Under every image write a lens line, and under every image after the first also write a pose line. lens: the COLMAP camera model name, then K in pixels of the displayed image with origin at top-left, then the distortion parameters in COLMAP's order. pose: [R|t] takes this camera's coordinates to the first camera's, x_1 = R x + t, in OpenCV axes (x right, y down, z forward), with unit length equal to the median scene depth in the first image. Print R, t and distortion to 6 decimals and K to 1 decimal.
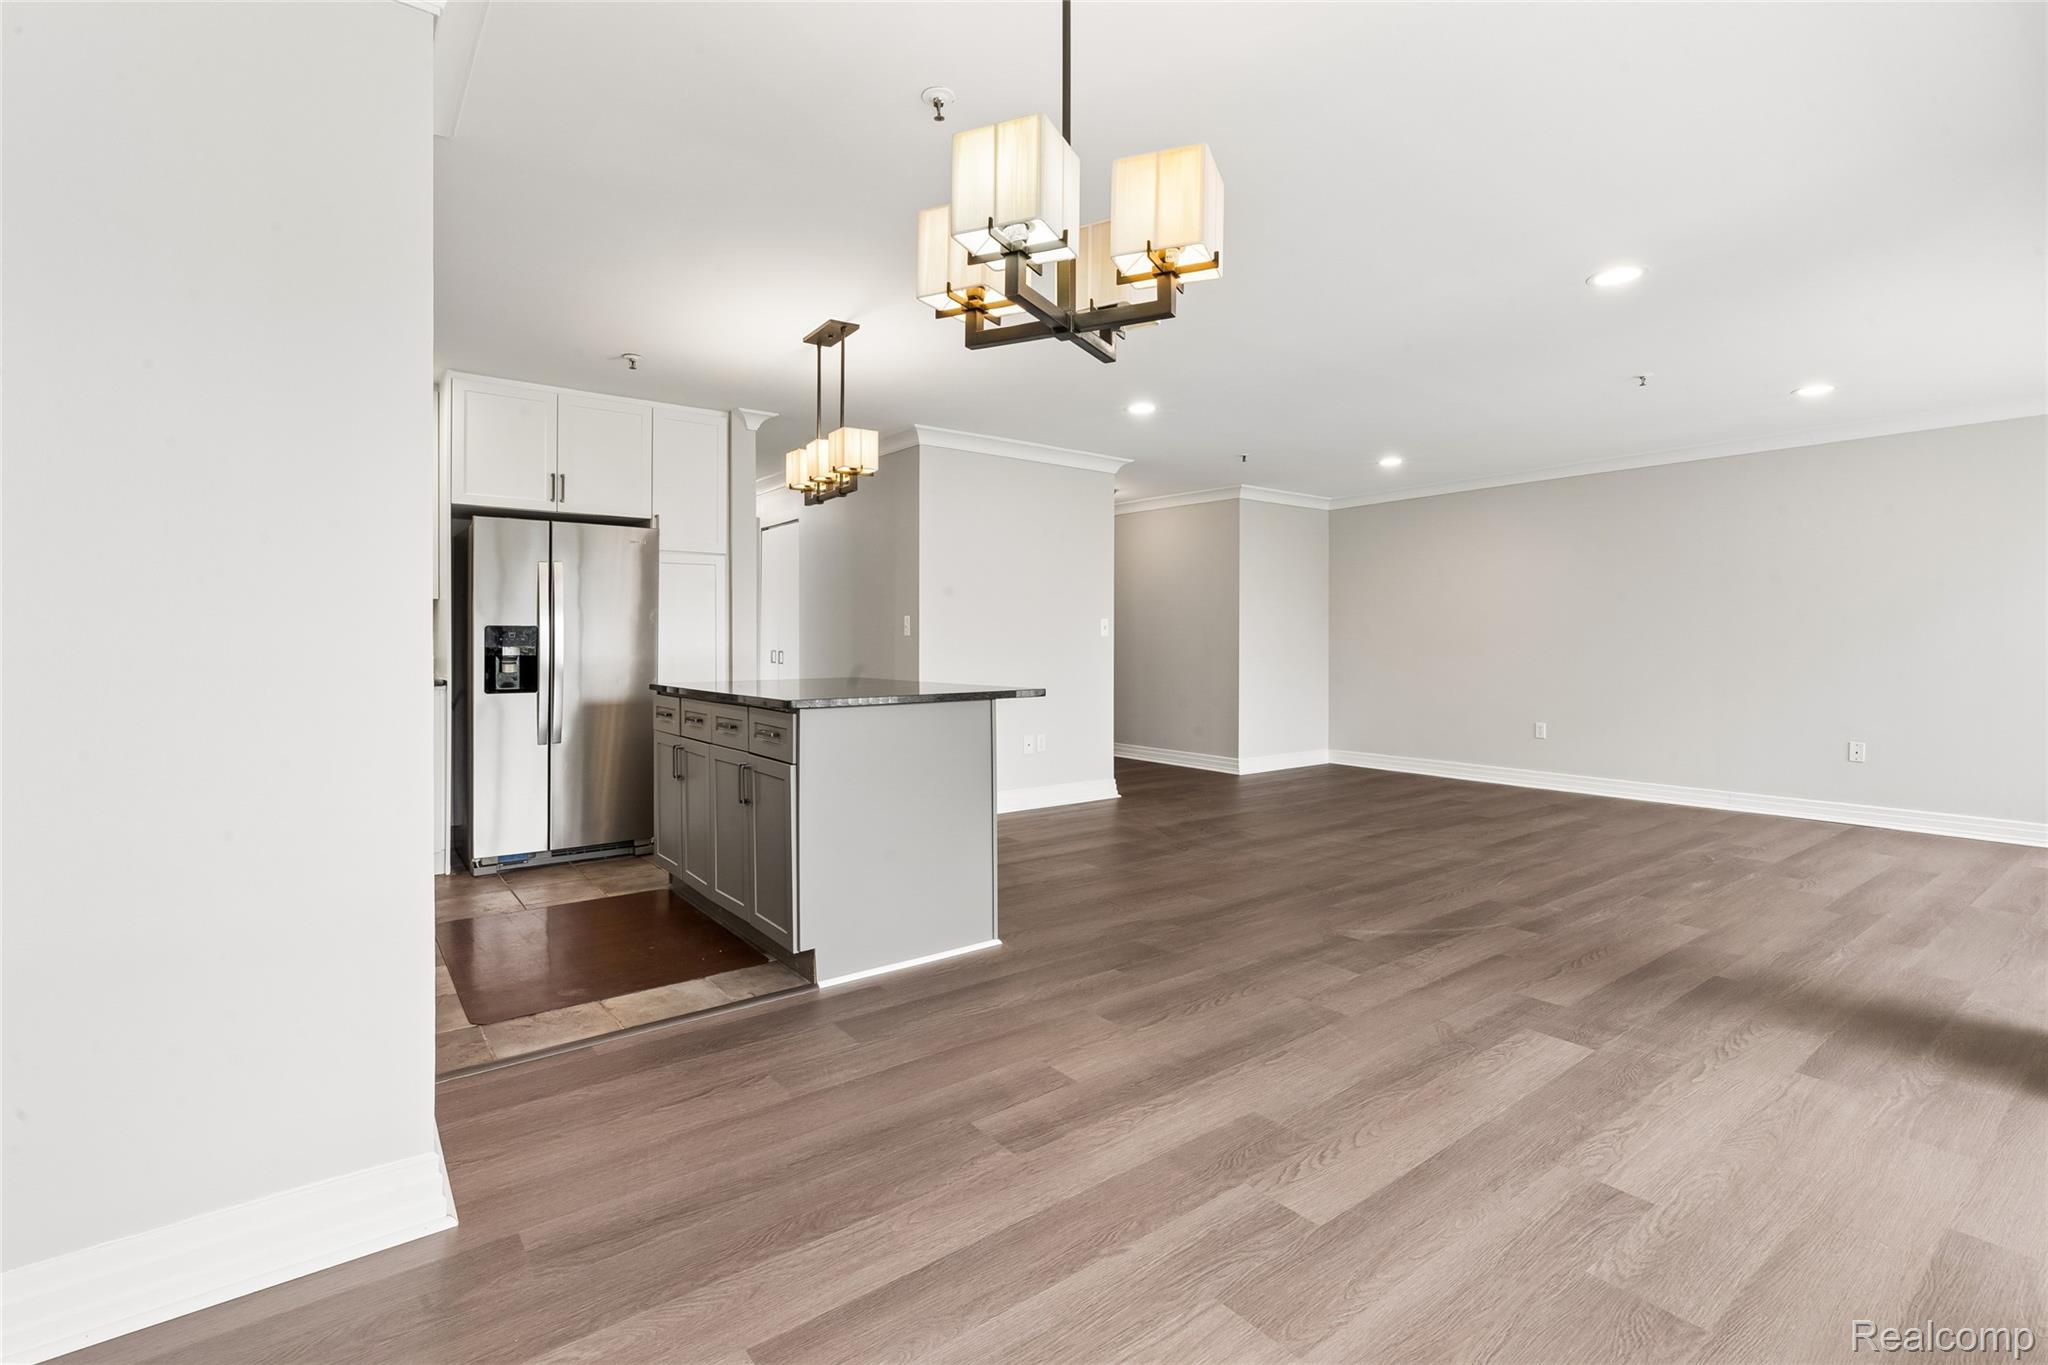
lens RADIAL K [[942.7, 0, 1038.9], [0, 942.7, 631.0], [0, 0, 1]] dist [0.000352, -0.000242]
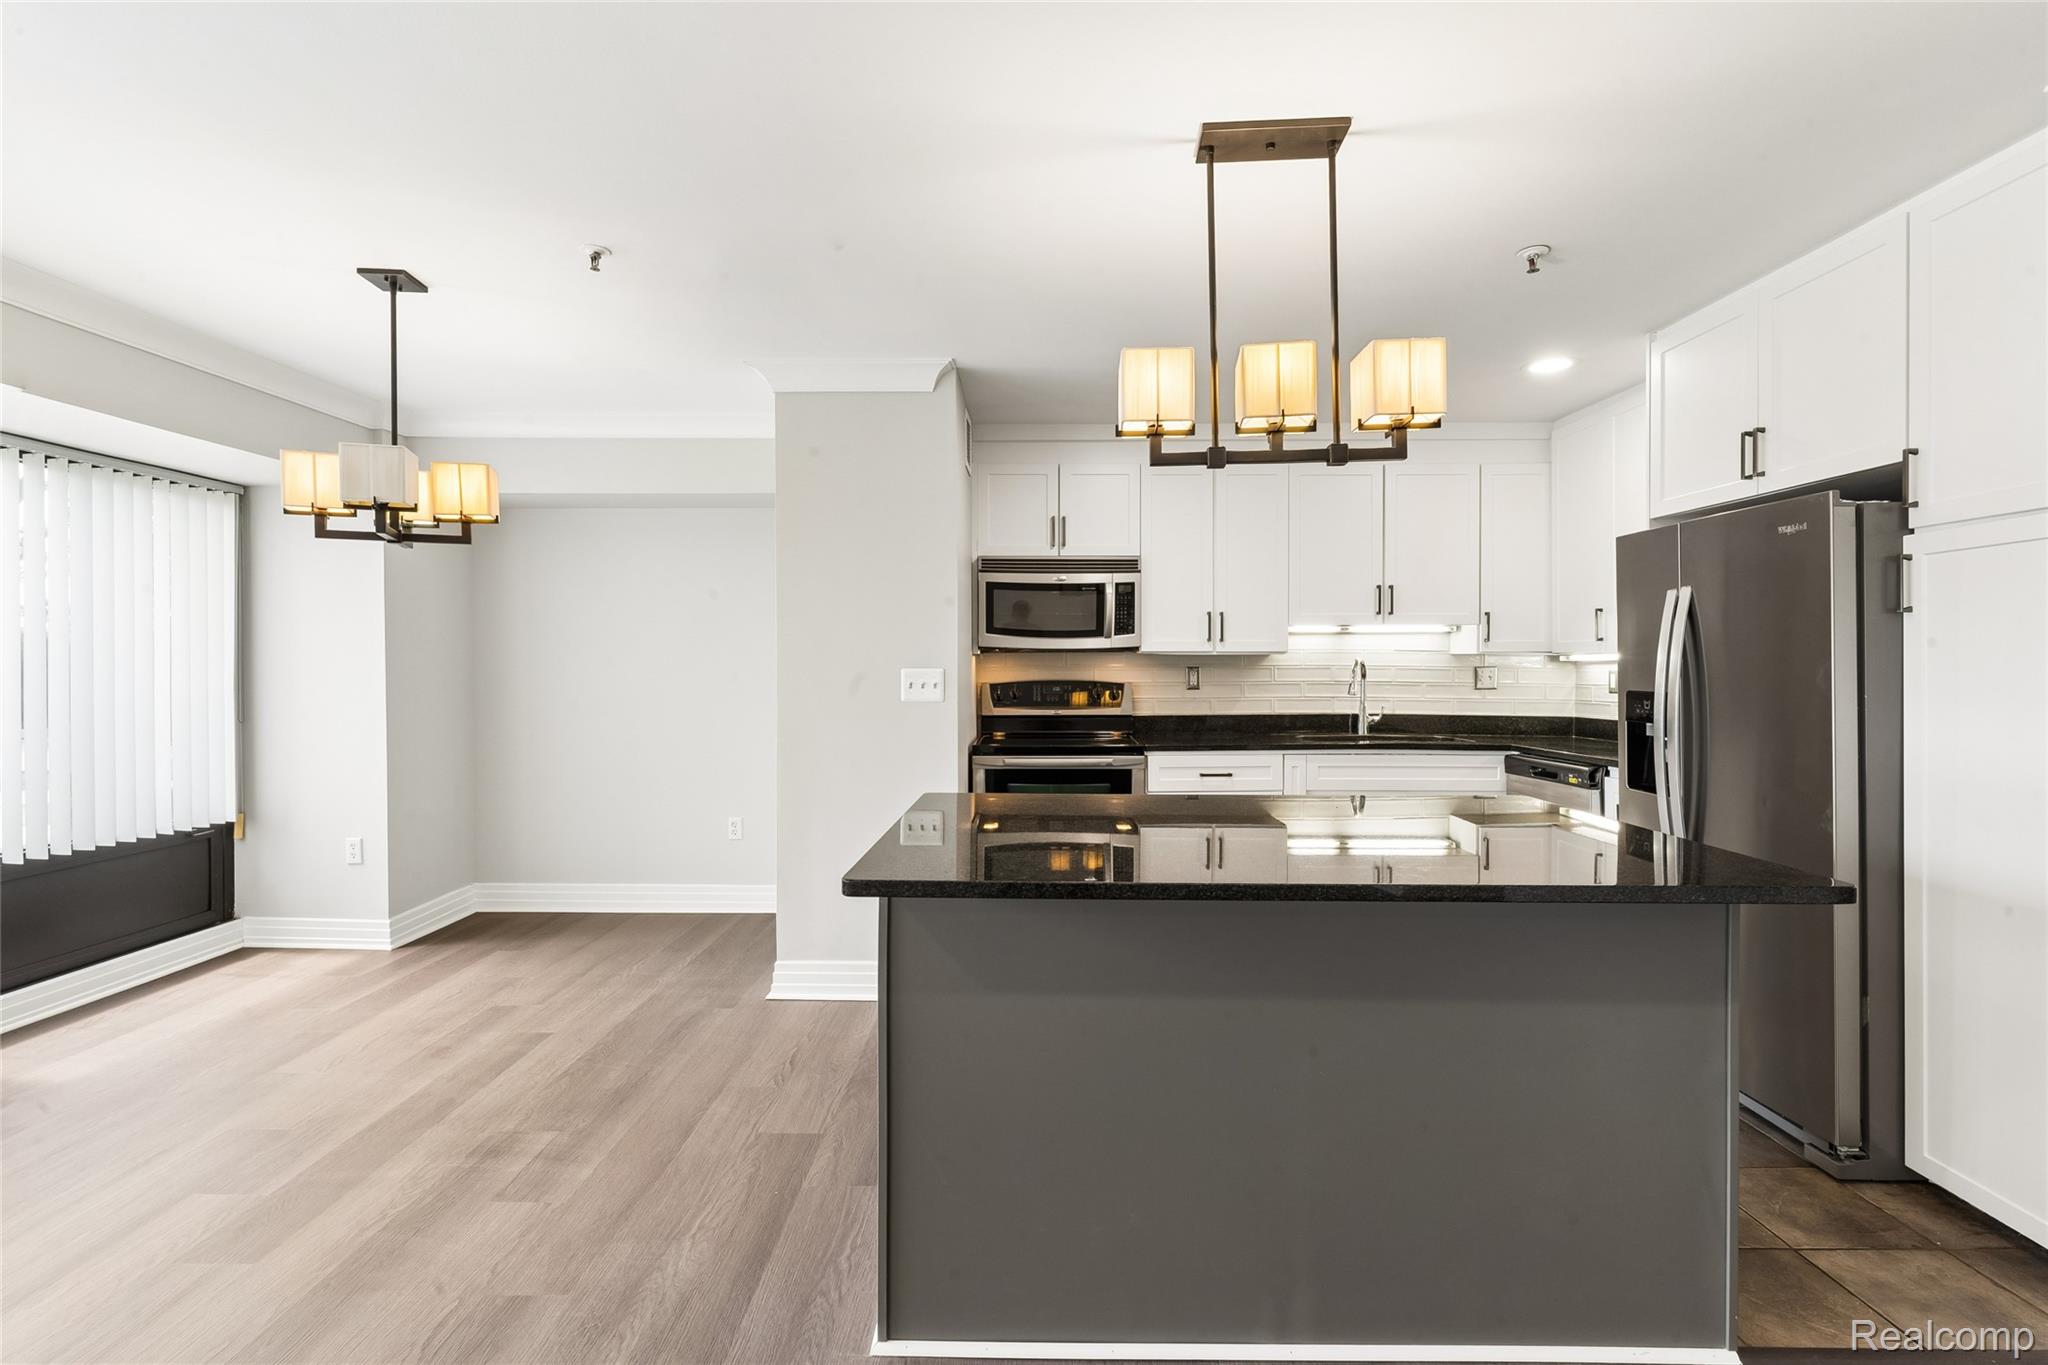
lens RADIAL K [[925.9, 0, 1025.4], [0, 925.9, 676.5], [0, 0, 1]] dist [-0.008452, 0.001129]
pose [[-0.623111, 0.013103, -0.782023, 0.253012], [0.008961, 0.999914, 0.009614, -0.029888], [0.782082, -0.001017, -0.623175, 1.197768]]
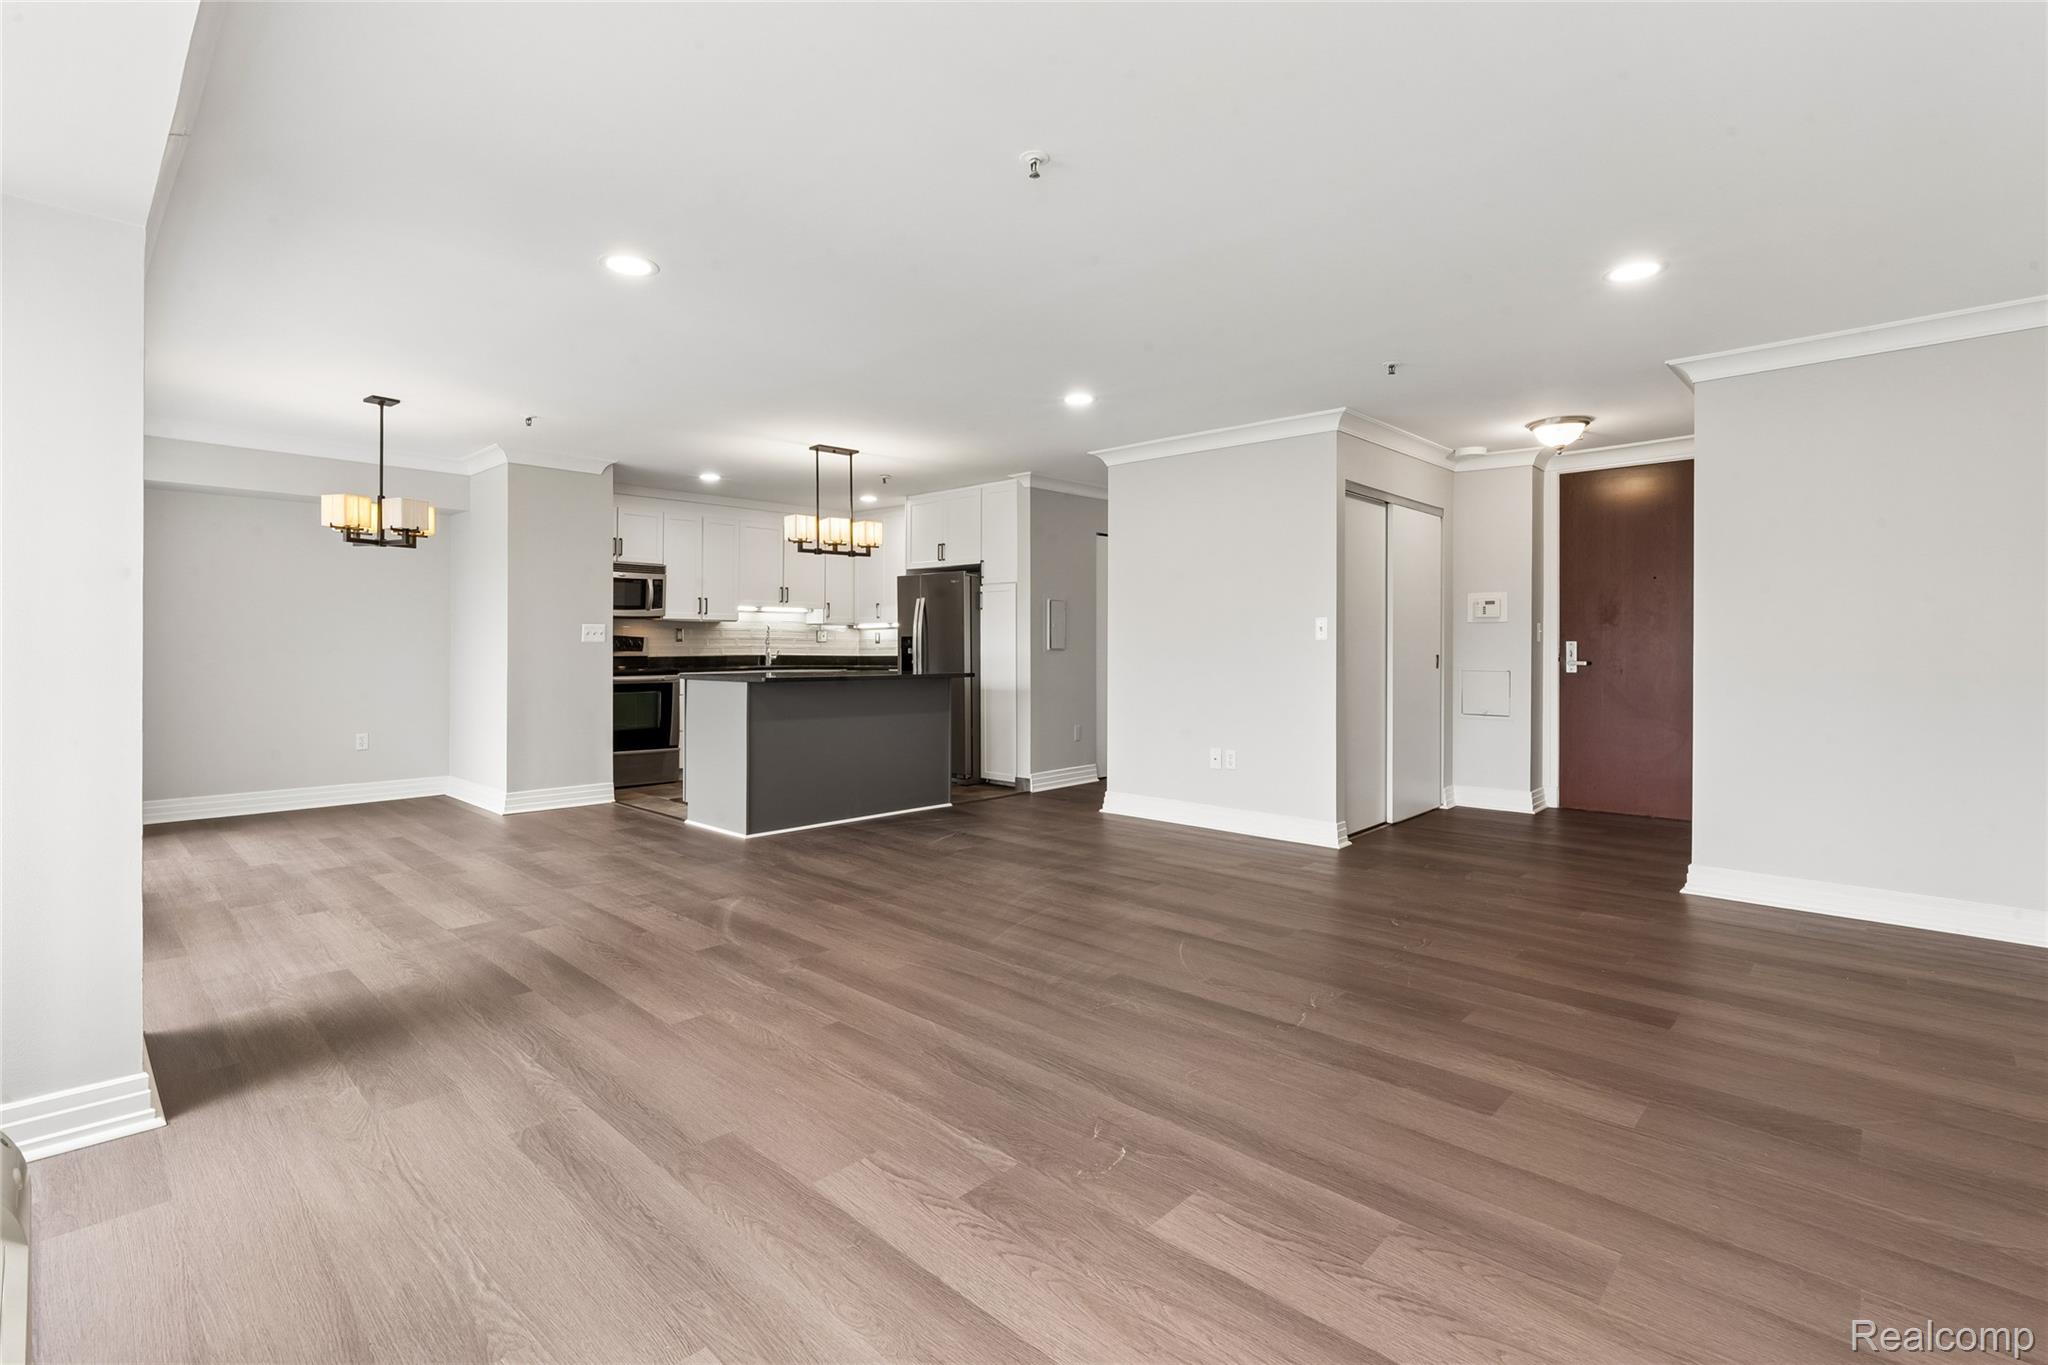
lens RADIAL K [[944.7, 0, 1020.5], [0, 944.7, 648.7], [0, 0, 1]] dist [-0.015652, 0.000484]
pose [[0.147387, 0.003632, -0.989072, 1.368043], [0.008306, 0.999953, 0.004910, 0.011751], [0.989044, -0.008939, 0.147350, 1.065759]]
